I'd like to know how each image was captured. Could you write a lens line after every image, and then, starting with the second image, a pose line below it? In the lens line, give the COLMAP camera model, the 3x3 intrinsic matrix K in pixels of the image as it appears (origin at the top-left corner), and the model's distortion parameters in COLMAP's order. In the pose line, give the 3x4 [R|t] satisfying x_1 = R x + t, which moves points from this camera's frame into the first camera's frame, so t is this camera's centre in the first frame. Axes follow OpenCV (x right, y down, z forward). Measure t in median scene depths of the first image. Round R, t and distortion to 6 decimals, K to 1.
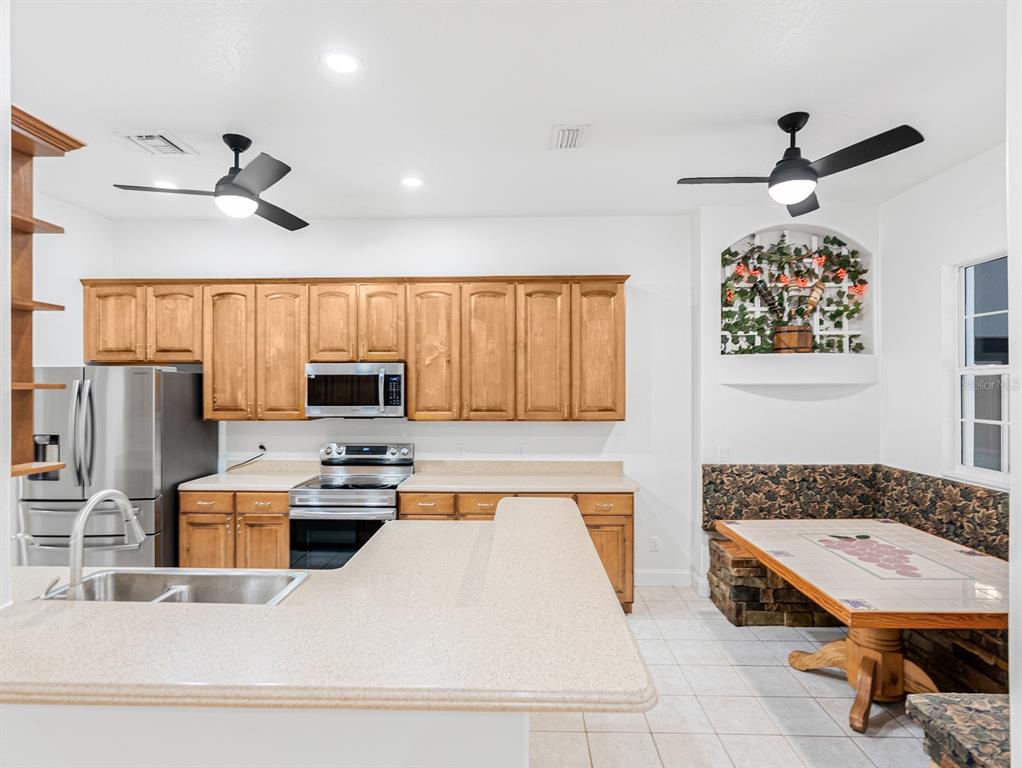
lens RADIAL K [[524.9, 0, 508.0], [0, 524.9, 383.8], [0, 0, 1]] dist [-0.010260, 0.003968]
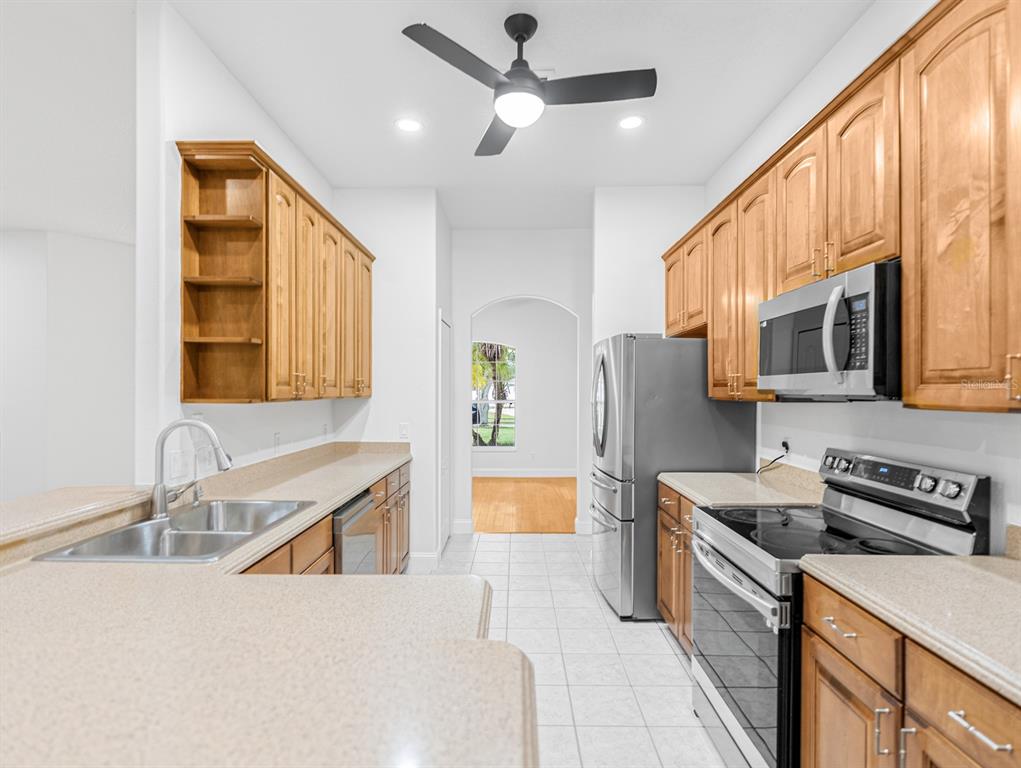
lens RADIAL K [[524.4, 0, 510.6], [0, 524.4, 392.2], [0, 0, 1]] dist [-0.010260, 0.003968]
pose [[0.034324, 0.006802, -0.999388, 0.184766], [0.003000, 0.999972, 0.006909, 0.054974], [0.999406, -0.003236, 0.034303, 0.700268]]
